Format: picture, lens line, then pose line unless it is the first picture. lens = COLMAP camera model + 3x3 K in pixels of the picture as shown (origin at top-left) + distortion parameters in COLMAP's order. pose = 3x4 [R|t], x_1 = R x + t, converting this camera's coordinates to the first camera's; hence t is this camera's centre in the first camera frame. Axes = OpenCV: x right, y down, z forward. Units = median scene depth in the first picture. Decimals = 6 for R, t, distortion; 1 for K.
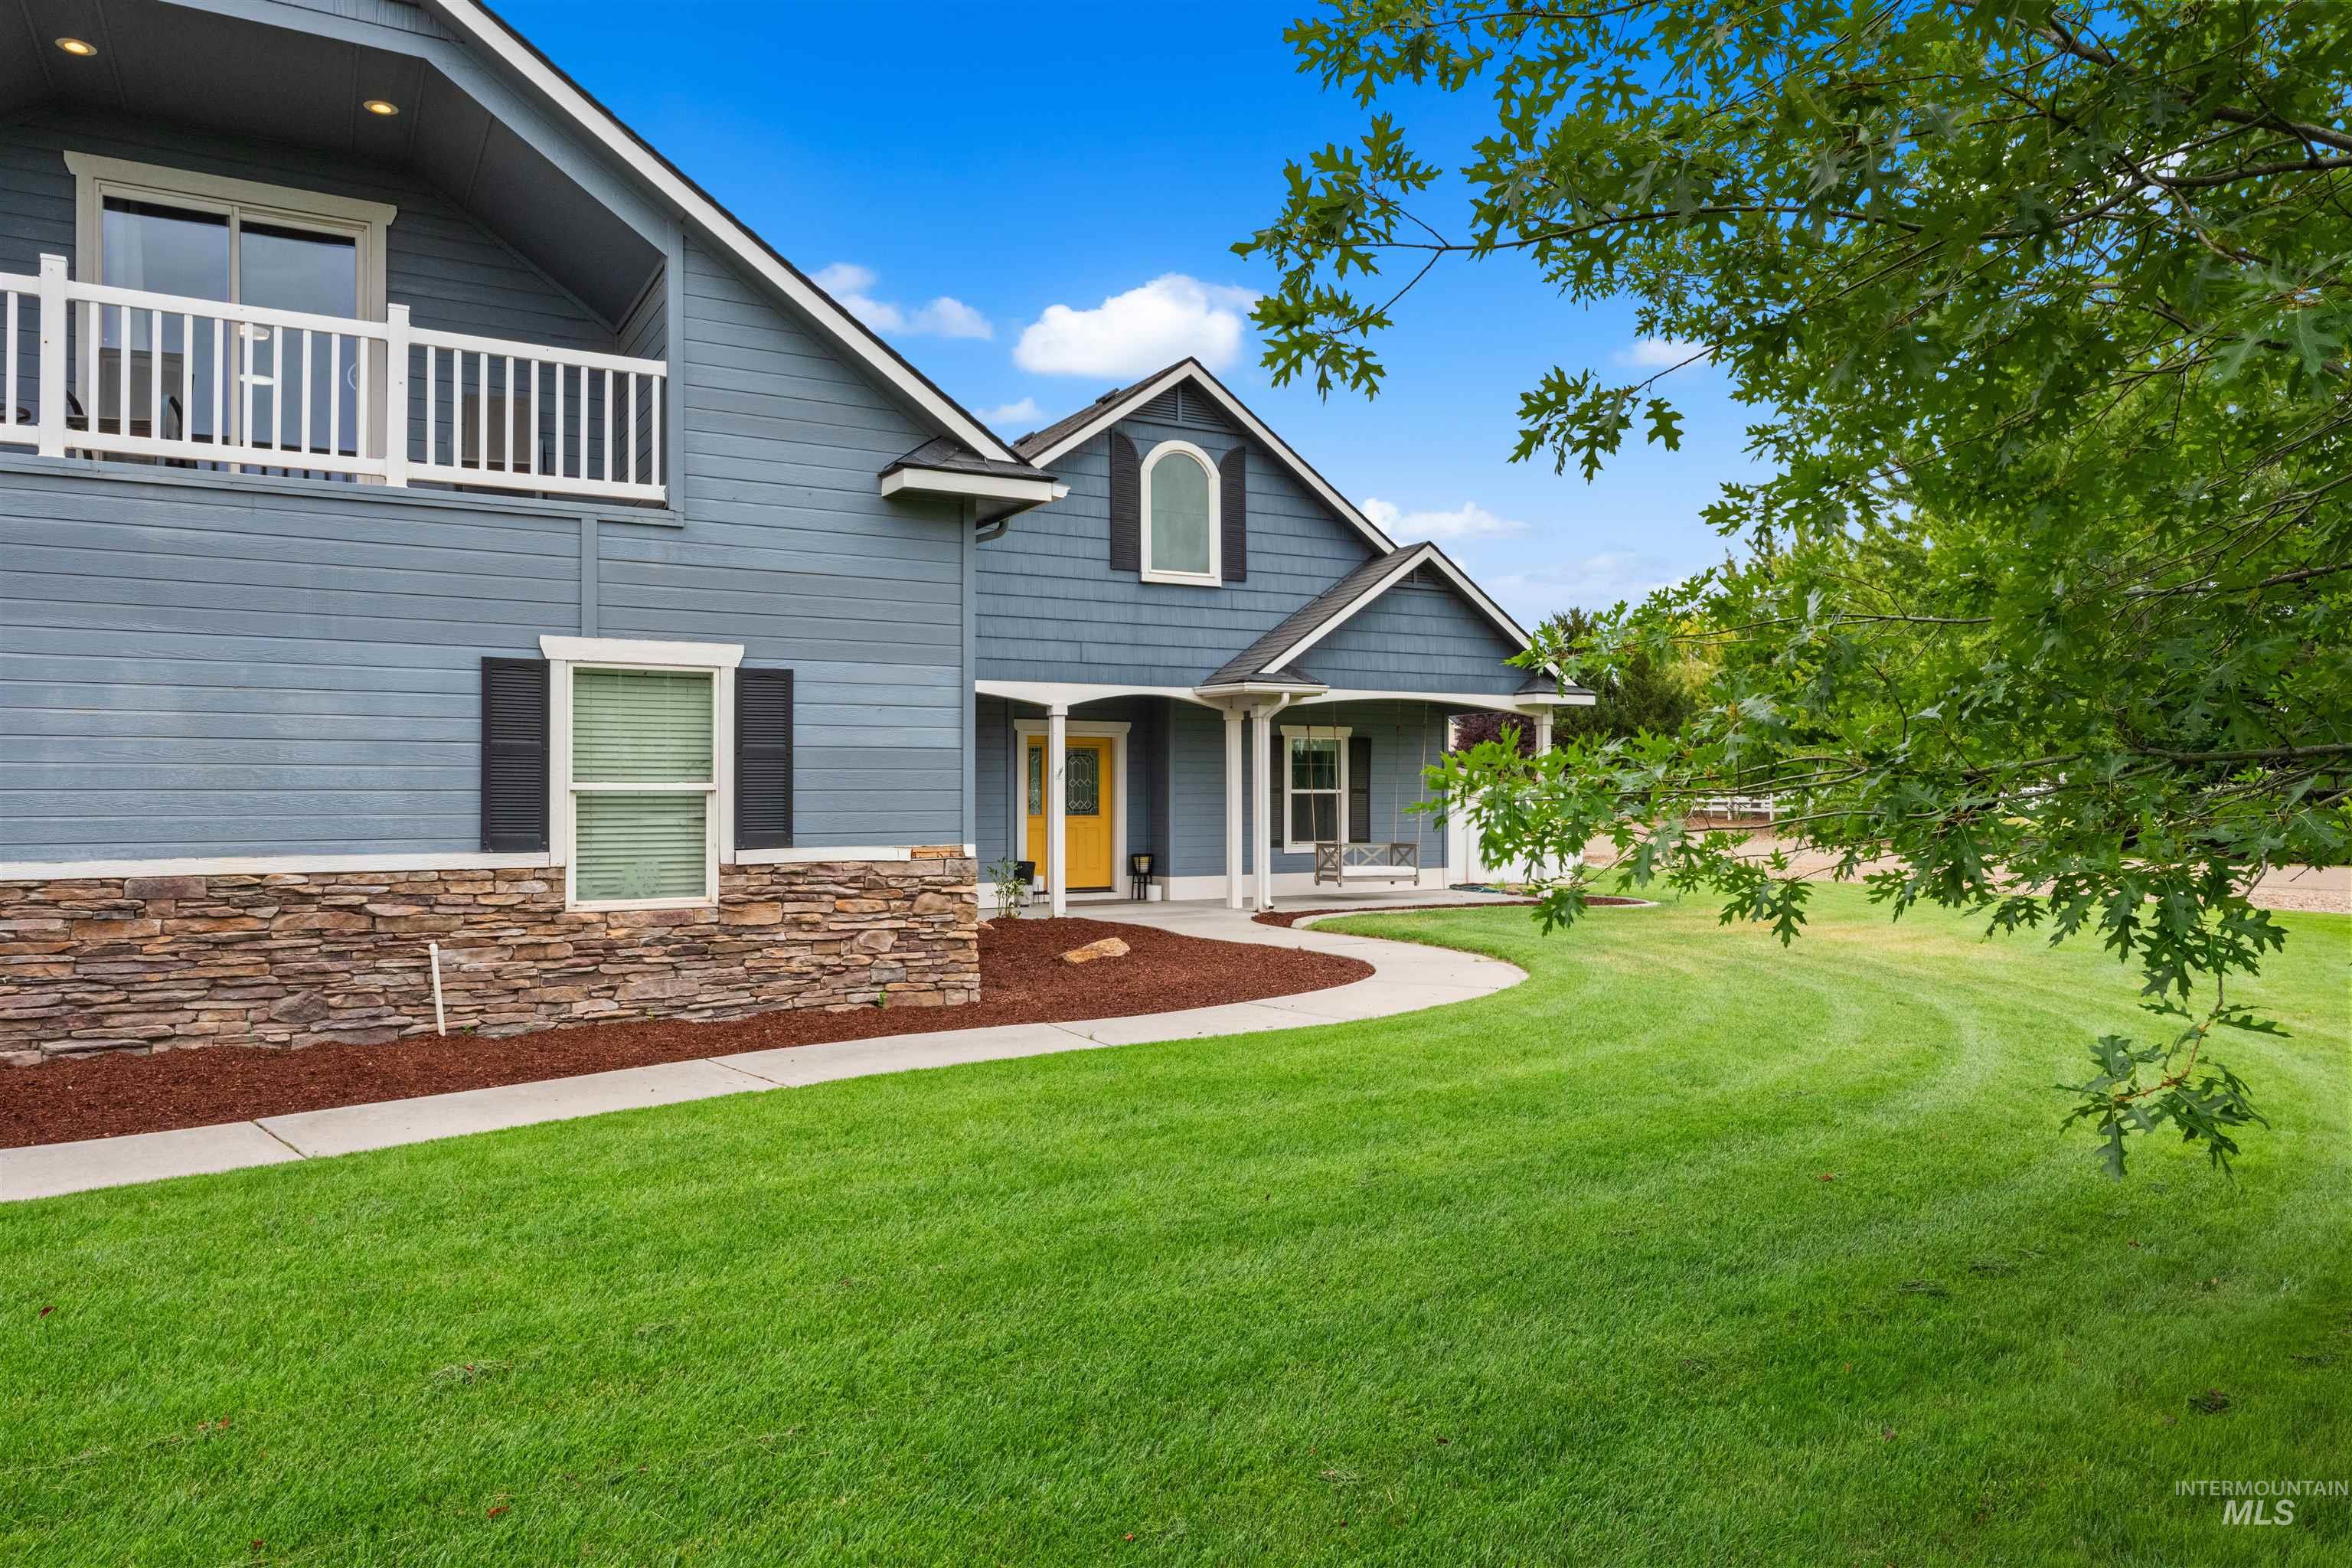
lens RADIAL K [[1488.8, 0, 1176.2], [0, 1488.8, 788.0], [0, 0, 1]] dist [0.006406, 0.000474]
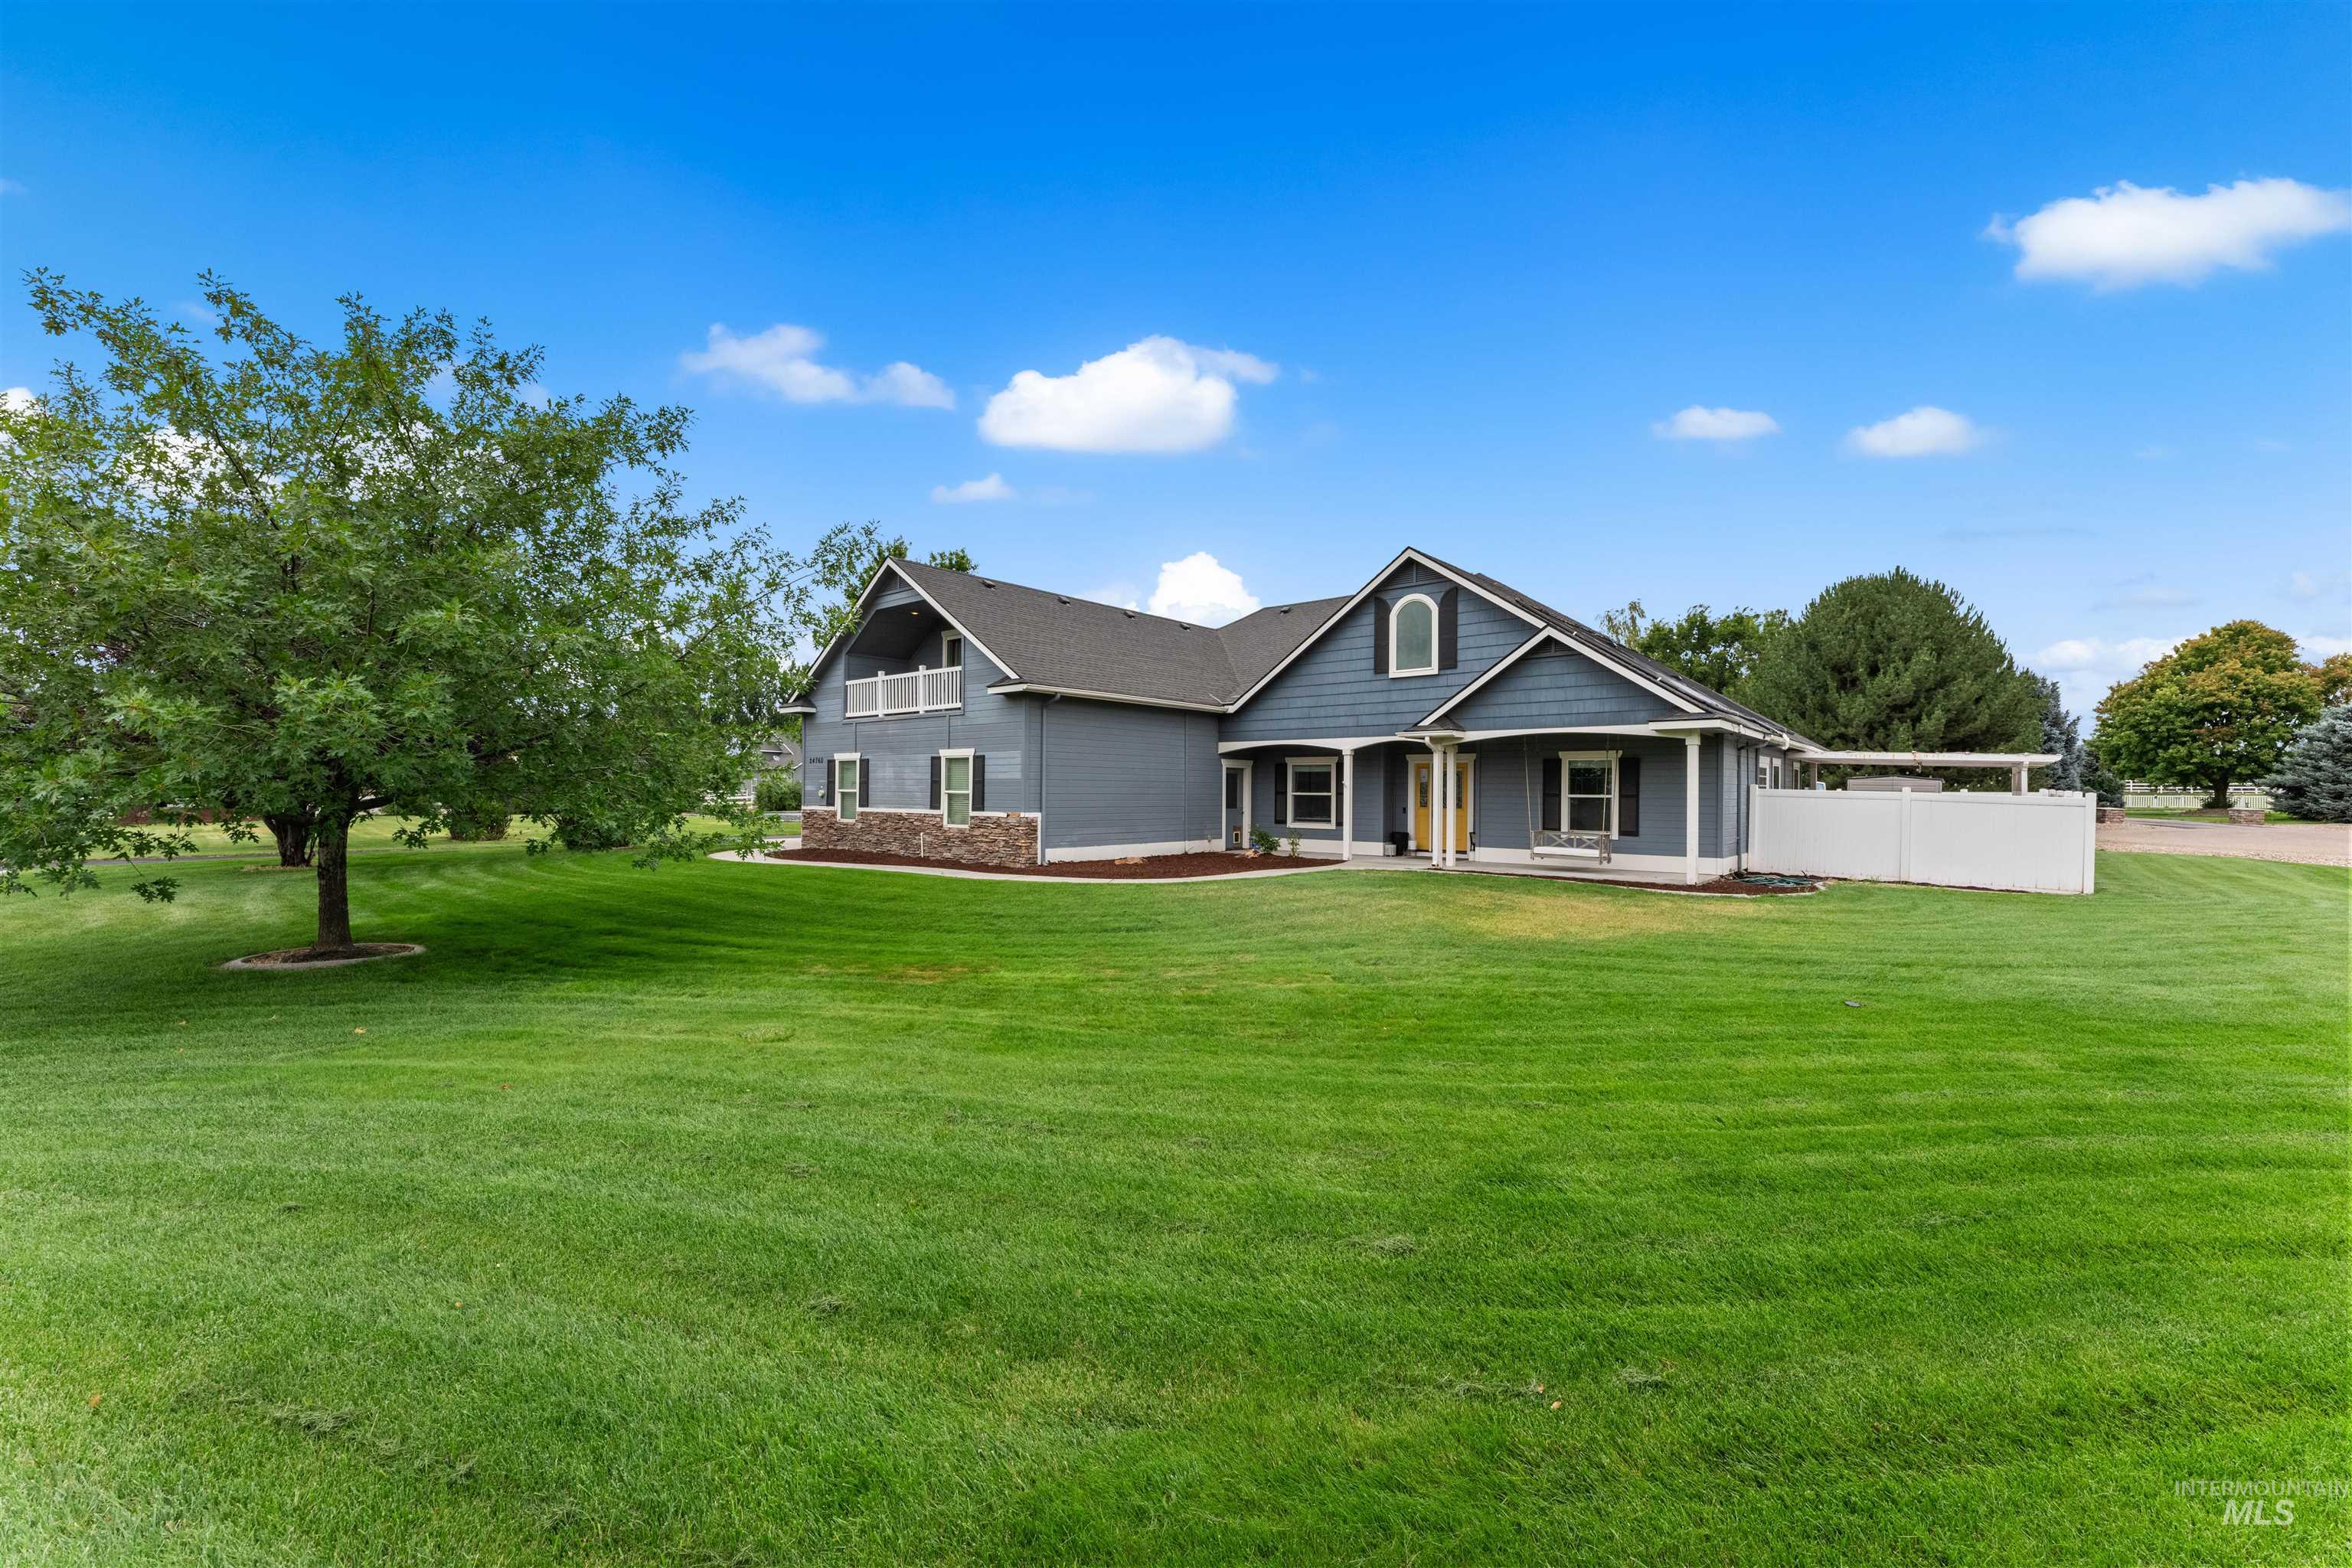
lens RADIAL K [[941.2, 0, 1176.1], [0, 941.2, 786.5], [0, 0, 1]] dist [-0.000767, -0.000574]
pose [[0.369413, -0.003531, -0.929258, 0.939241], [-0.003361, 0.999981, -0.005136, -0.001640], [0.929259, 0.005020, 0.369395, 0.345509]]
